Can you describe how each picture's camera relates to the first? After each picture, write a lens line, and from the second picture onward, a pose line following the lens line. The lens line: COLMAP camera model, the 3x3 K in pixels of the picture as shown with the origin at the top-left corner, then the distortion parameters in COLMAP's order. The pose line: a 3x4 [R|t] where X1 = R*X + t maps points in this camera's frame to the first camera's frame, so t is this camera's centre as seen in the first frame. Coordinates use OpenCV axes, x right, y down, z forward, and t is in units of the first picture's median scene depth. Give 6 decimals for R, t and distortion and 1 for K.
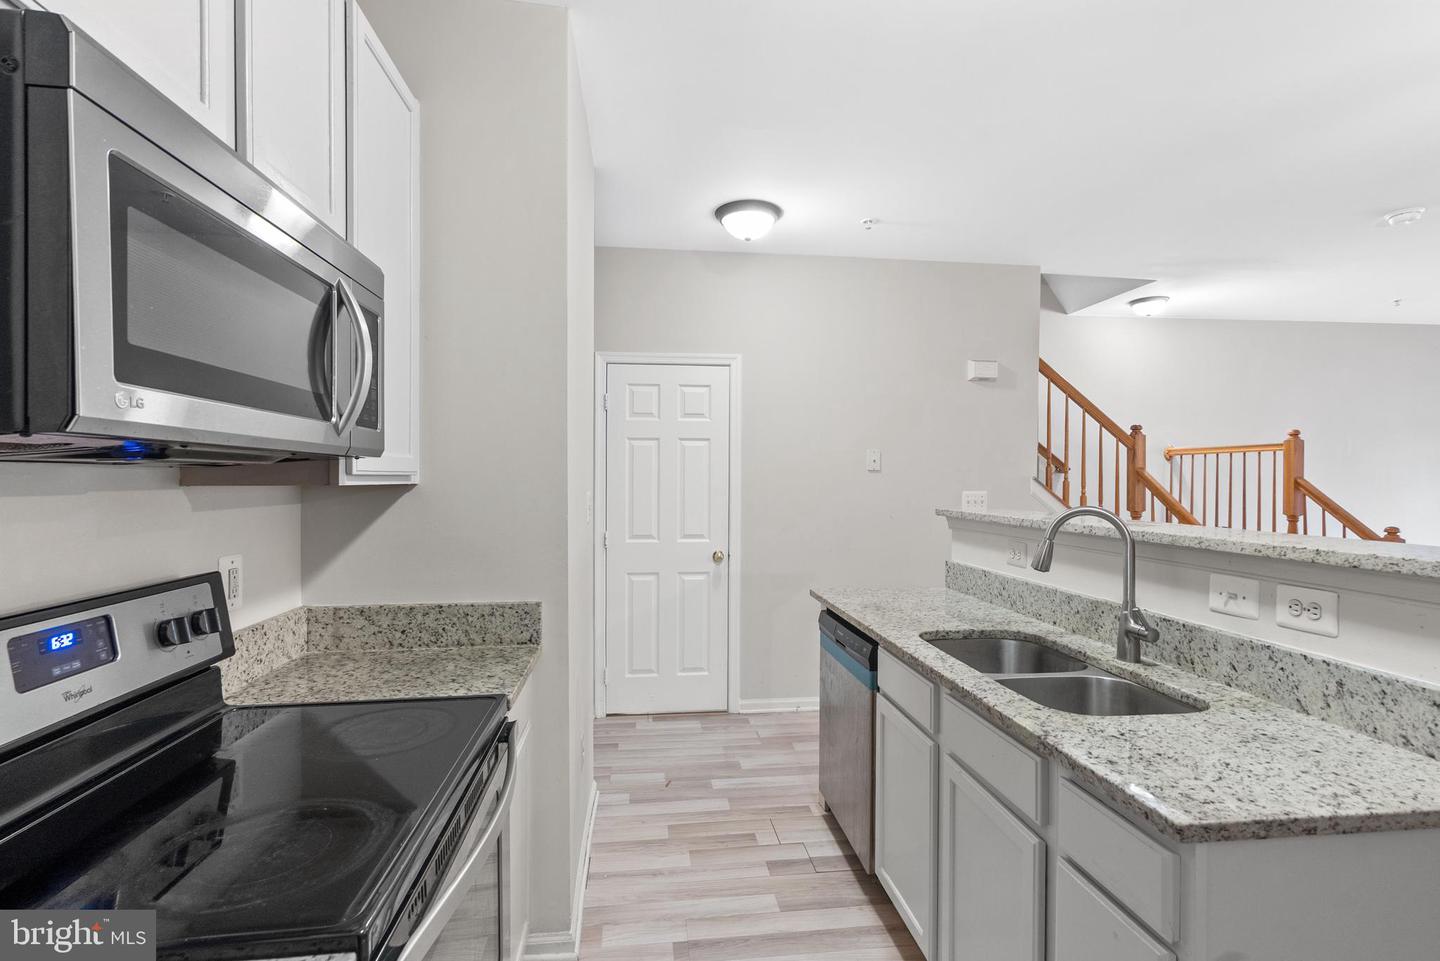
lens RADIAL K [[660.4, 0, 719.1], [0, 660.4, 478.0], [0, 0, 1]] dist [-0.000518, 0.000265]
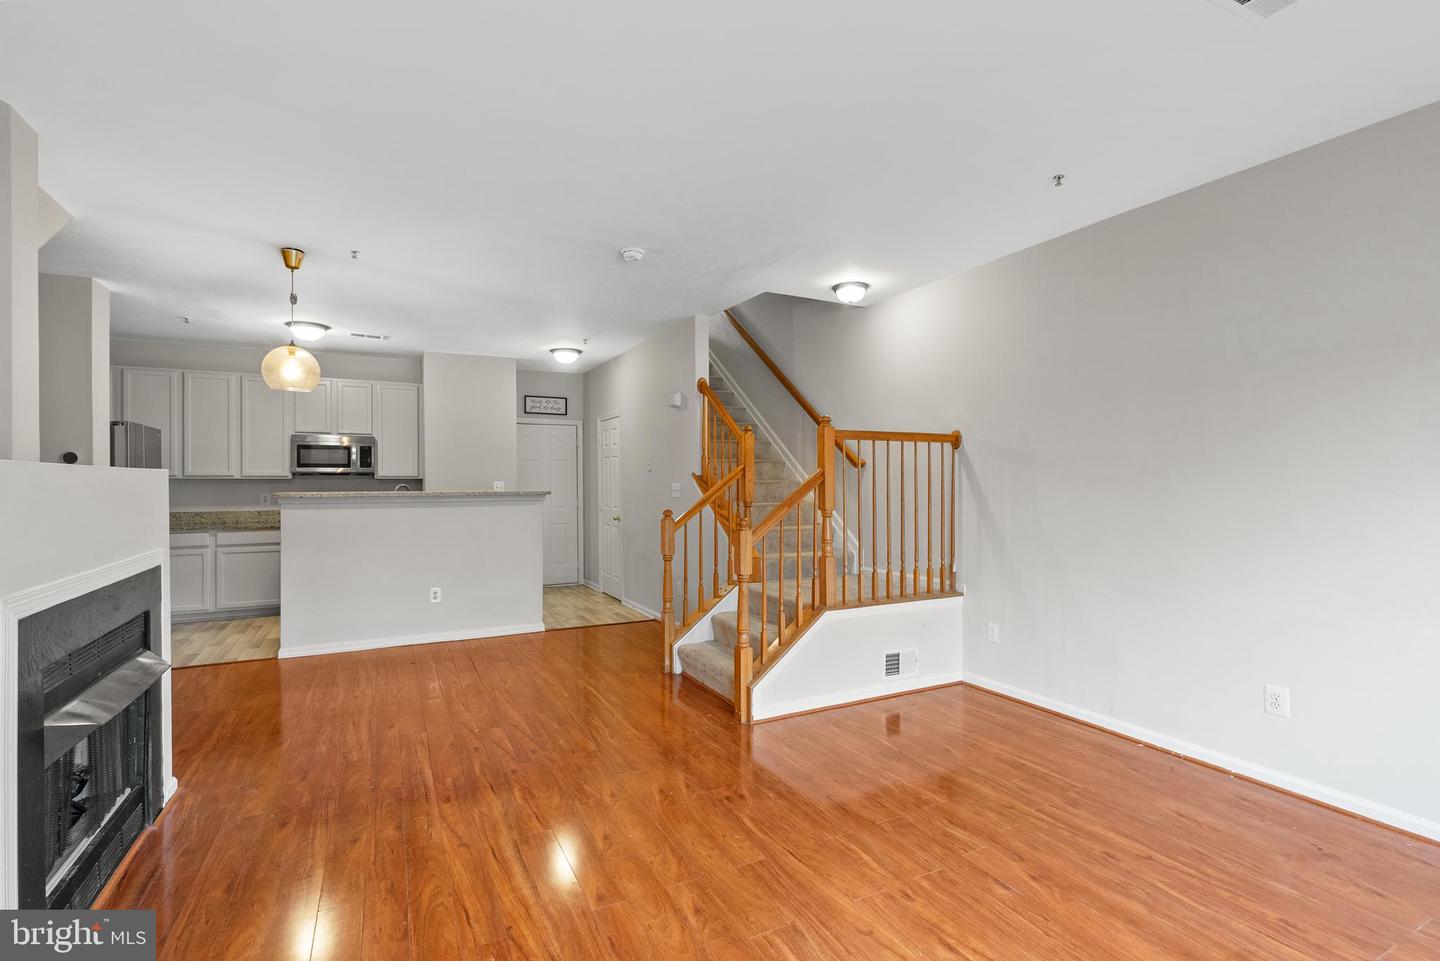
lens RADIAL K [[667.2, 0, 720.0], [0, 667.2, 480.5], [0, 0, 1]] dist [-0.002304, 0.000347]
pose [[0.345863, -0.005088, -0.938271, 4.086884], [0.002788, 0.999986, -0.004395, 0.044547], [0.938281, -0.001096, 0.345872, 1.331378]]
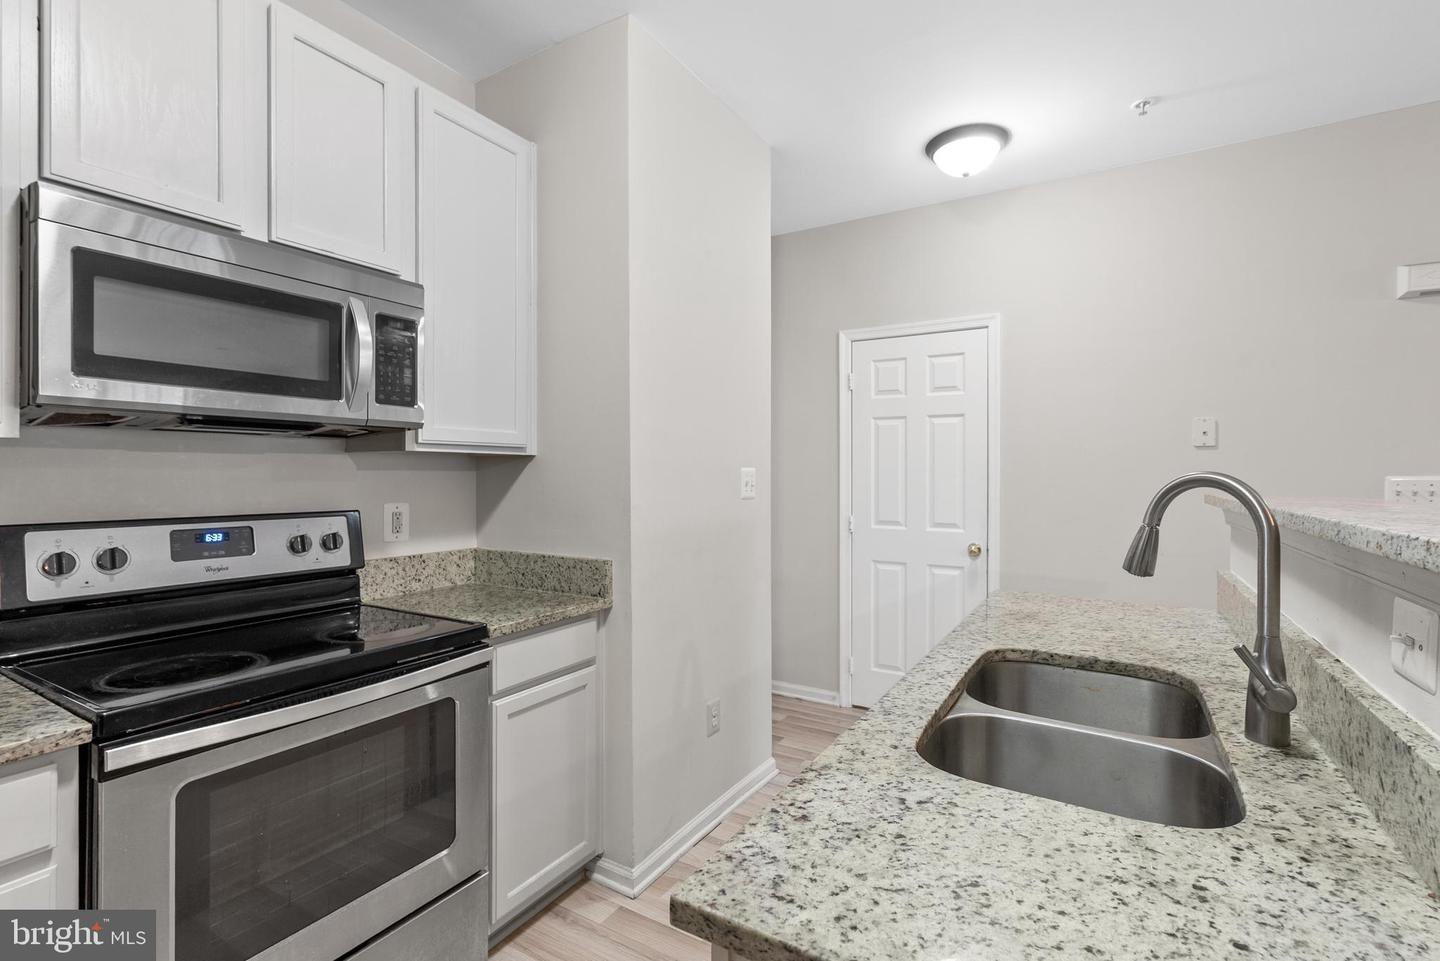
lens RADIAL K [[663.2, 0, 720.6], [0, 663.2, 470.5], [0, 0, 1]] dist [0.000043, 0.000378]
pose [[0.787358, -0.003097, -0.616489, 0.589601], [-0.001236, 0.999977, -0.006602, 0.046213], [0.616495, 0.005960, 0.787336, 0.249722]]
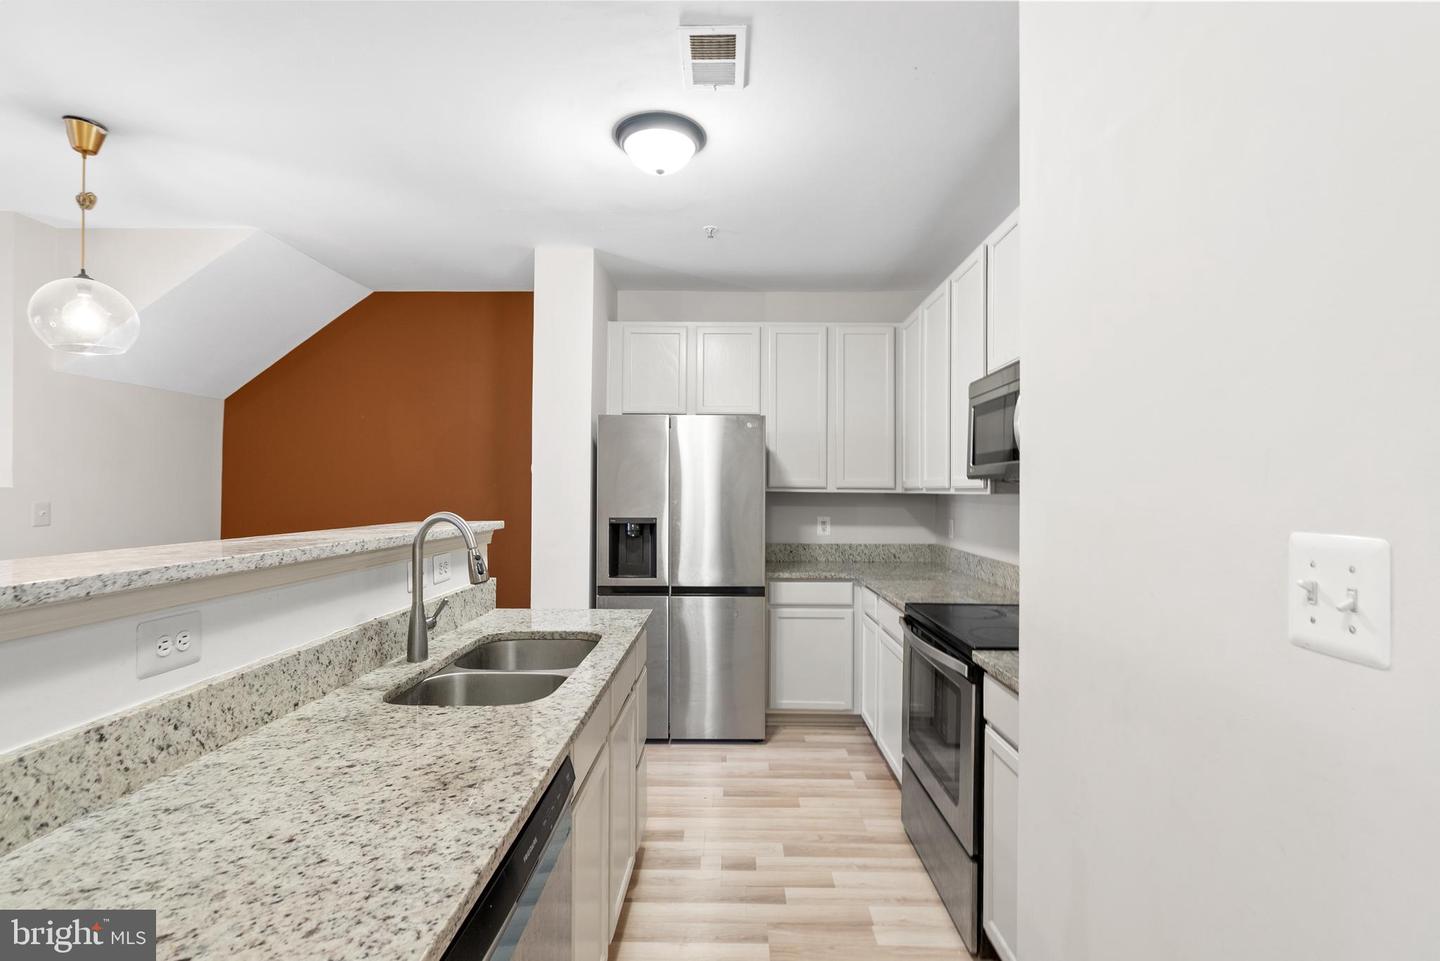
lens RADIAL K [[656.7, 0, 717.6], [0, 656.7, 487.1], [0, 0, 1]] dist [-0.001132, -0.000140]
pose [[-0.989598, -0.007330, 0.143675, 0.009410], [-0.008169, 0.999953, -0.005255, 0.006920], [-0.143630, -0.006375, -0.989611, 1.908300]]
